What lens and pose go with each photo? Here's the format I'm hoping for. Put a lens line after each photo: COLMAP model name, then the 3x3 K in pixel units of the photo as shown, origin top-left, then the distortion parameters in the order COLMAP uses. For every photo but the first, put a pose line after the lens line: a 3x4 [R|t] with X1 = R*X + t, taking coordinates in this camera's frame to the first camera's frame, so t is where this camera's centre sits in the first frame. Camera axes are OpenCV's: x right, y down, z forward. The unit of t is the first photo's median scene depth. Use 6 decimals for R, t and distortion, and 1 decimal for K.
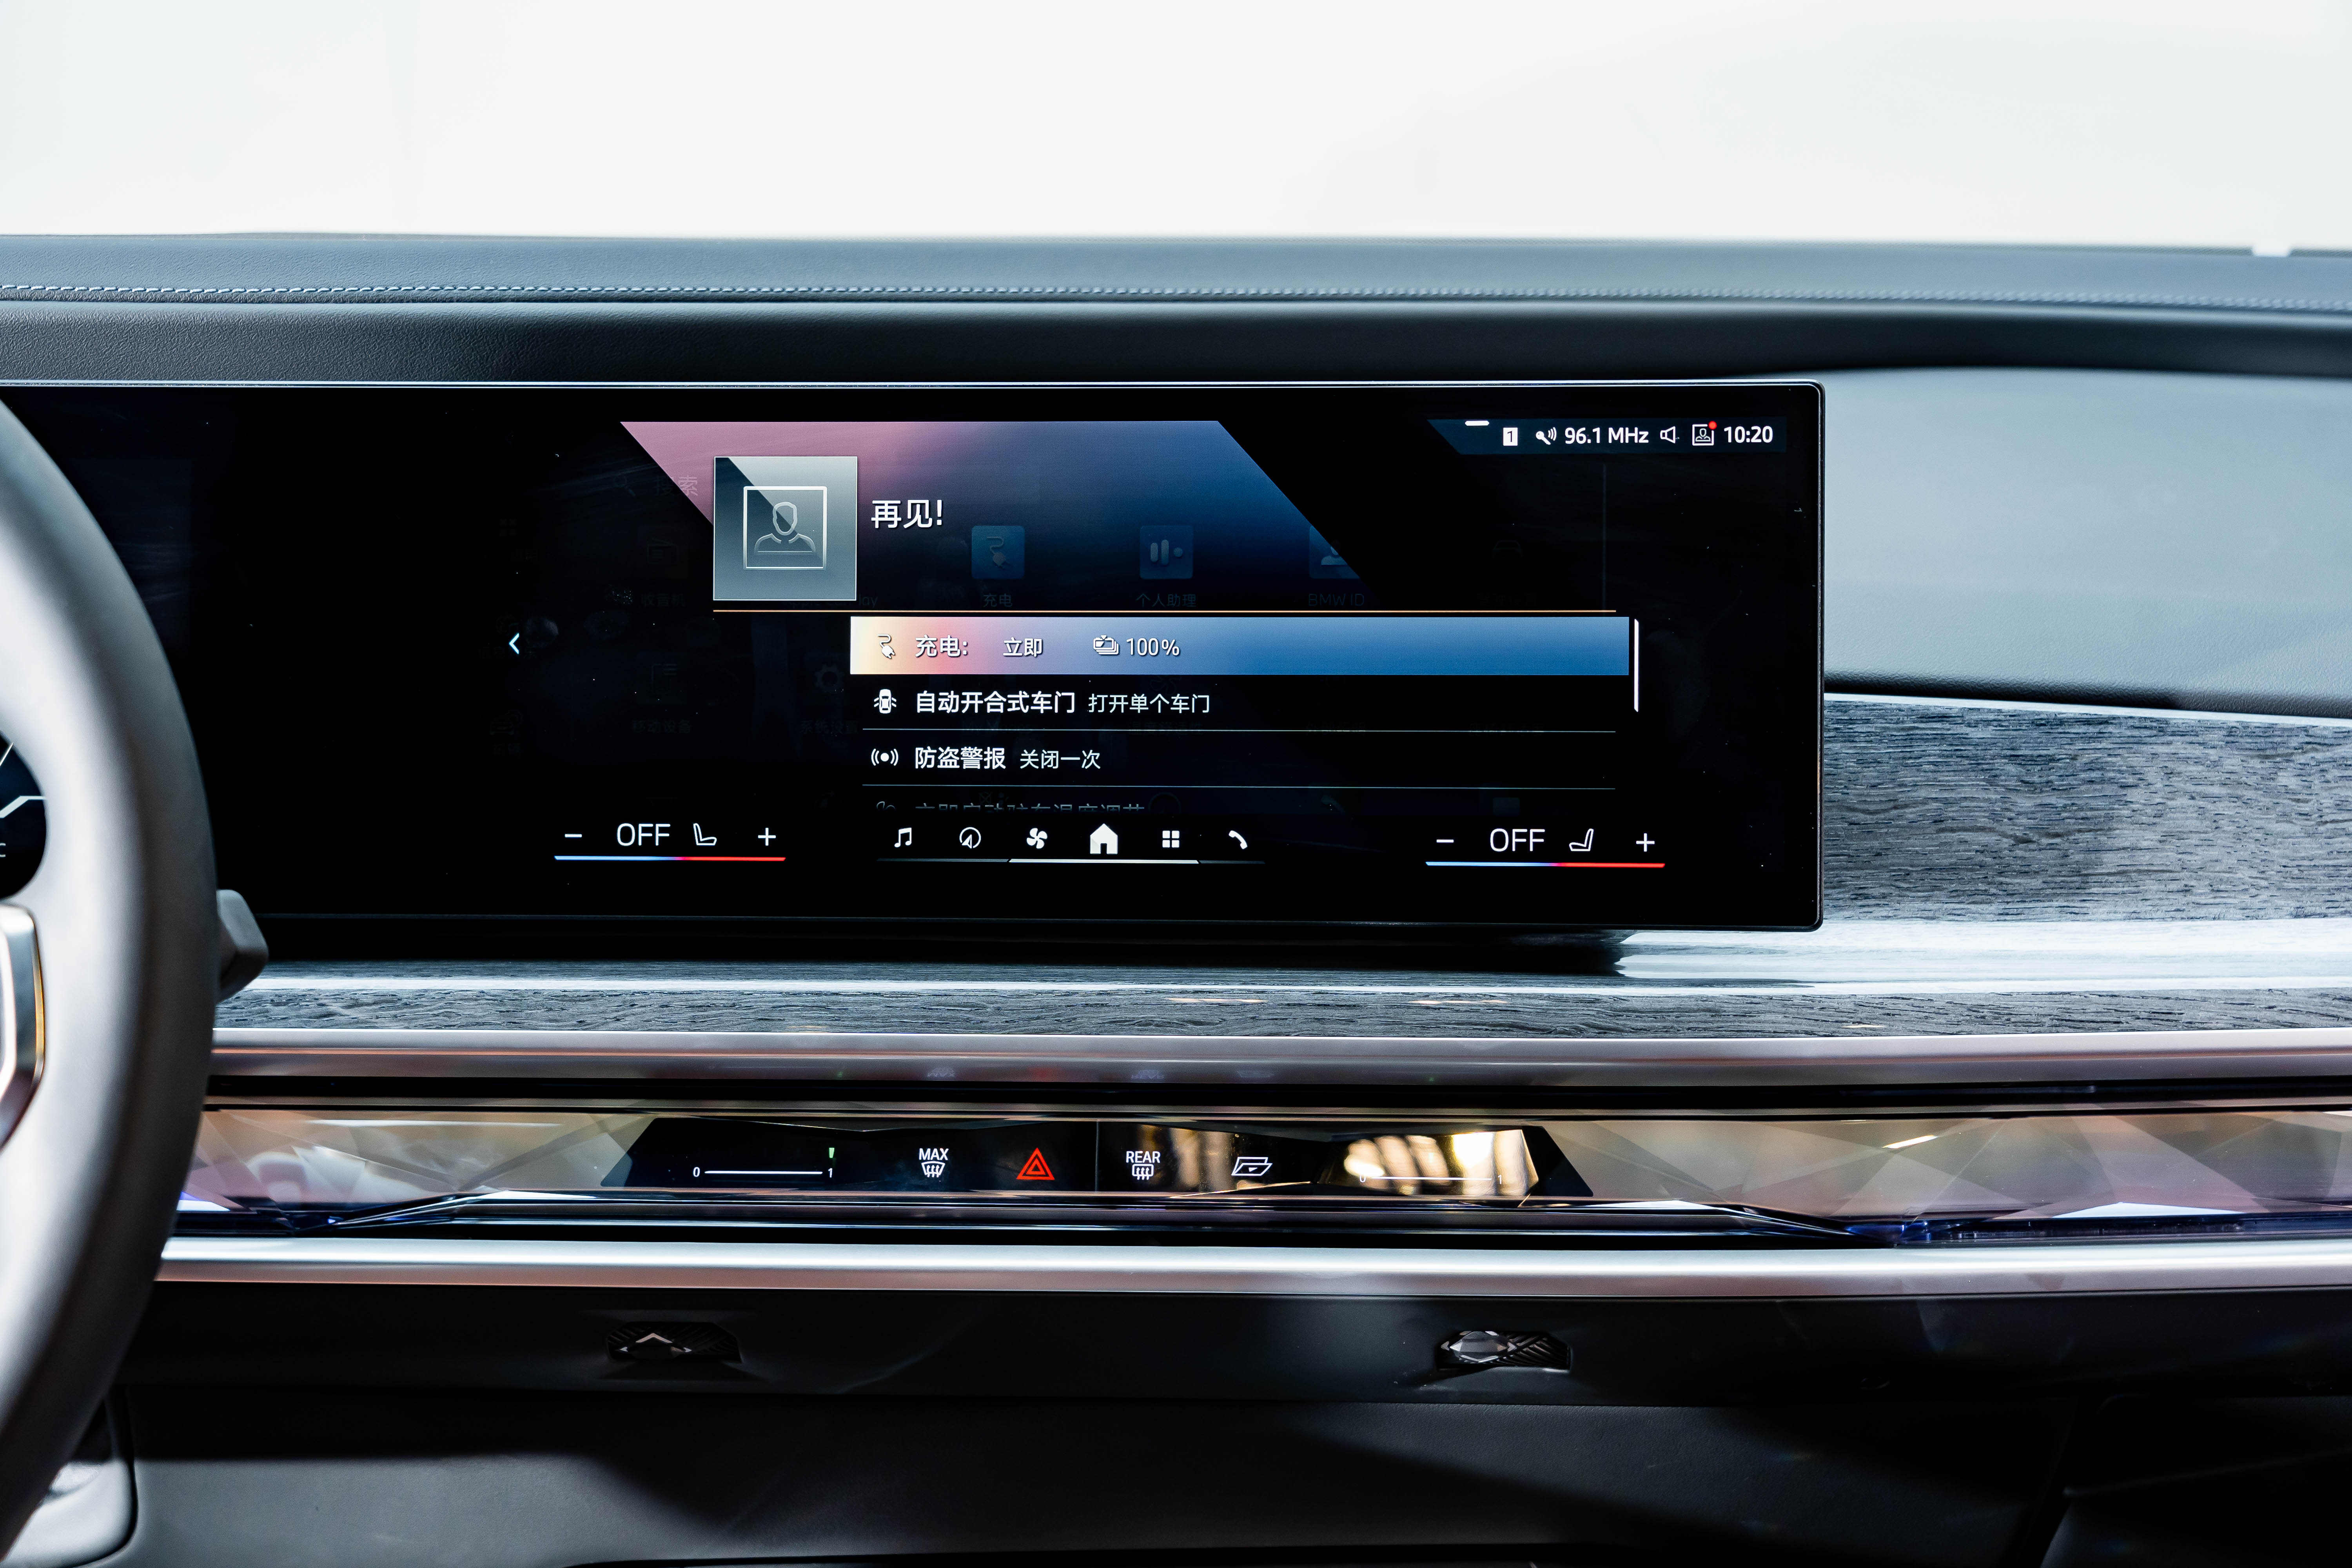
lens RADIAL K [[4009.1, 0, 1176.0], [0, 4009.1, 784.0], [0, 0, 1]] dist [0.096774, 0.077094]
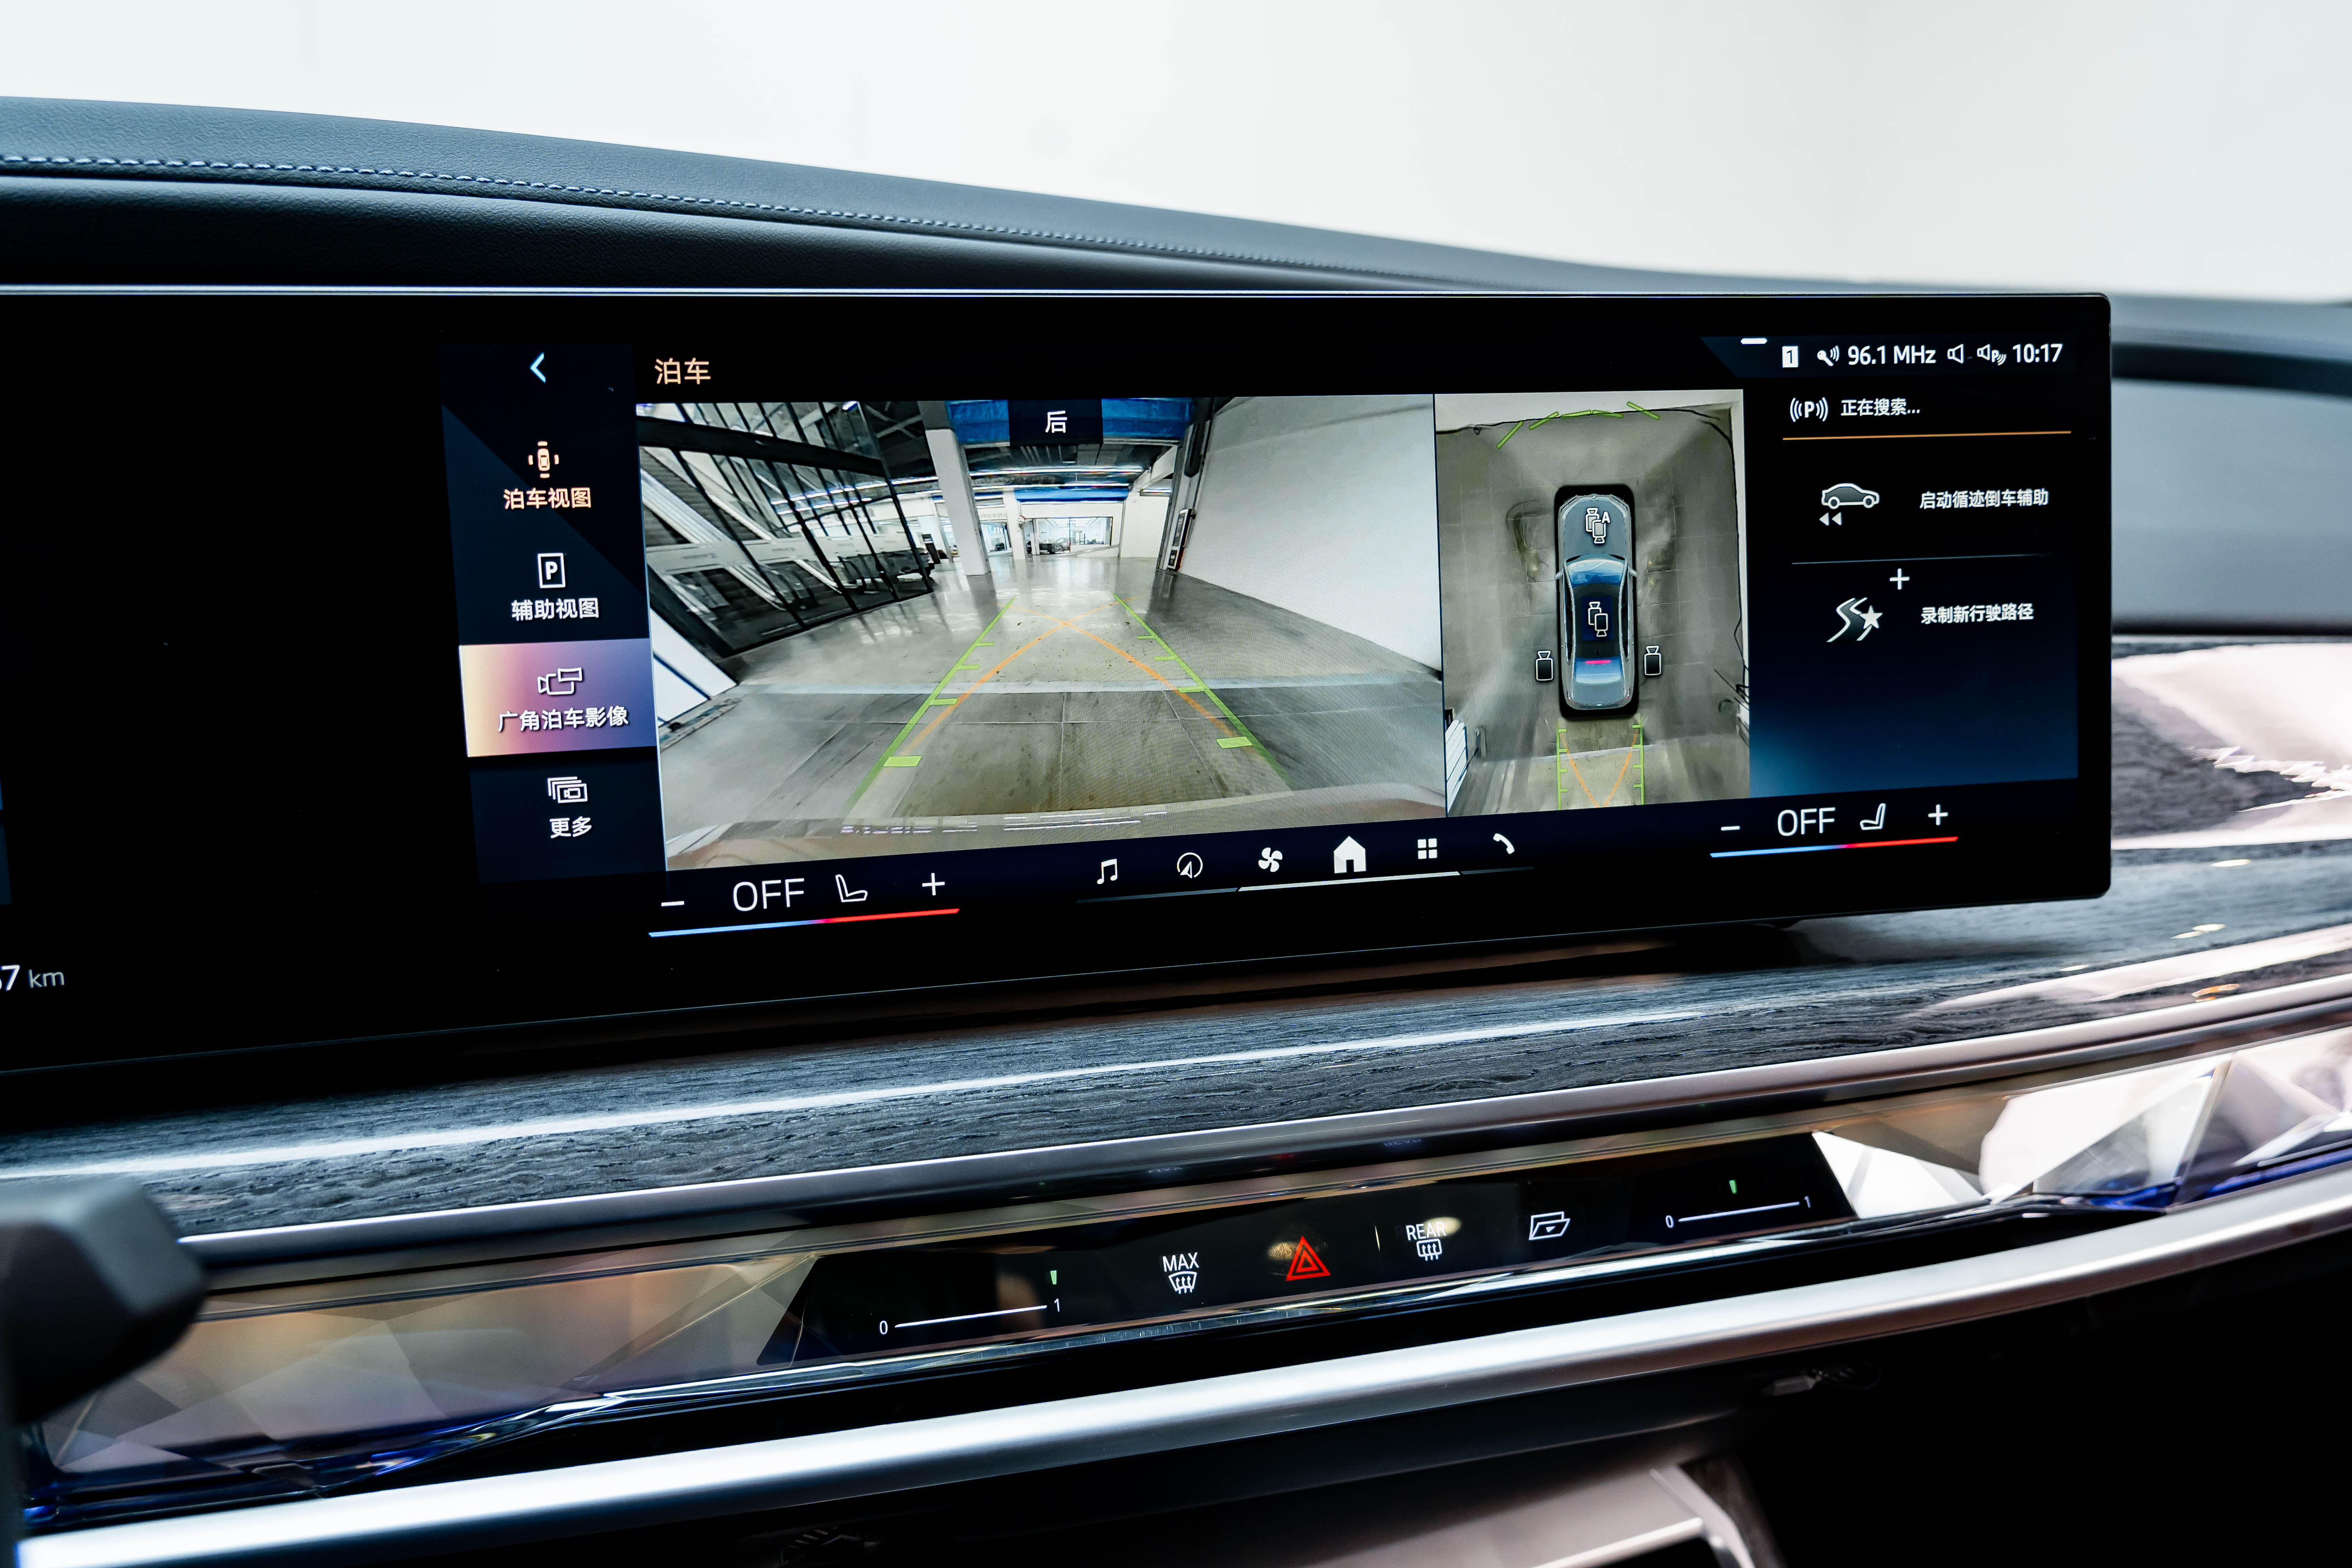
lens RADIAL K [[1572.2, 0, 1170.7], [0, 1572.2, 773.2], [0, 0, 1]] dist [-0.012125, -0.001571]
pose [[0.957042, -0.071673, 0.280950, -0.144315], [0.046040, 0.994238, 0.096809, -0.036306], [-0.286269, -0.079715, 0.954827, 0.708079]]
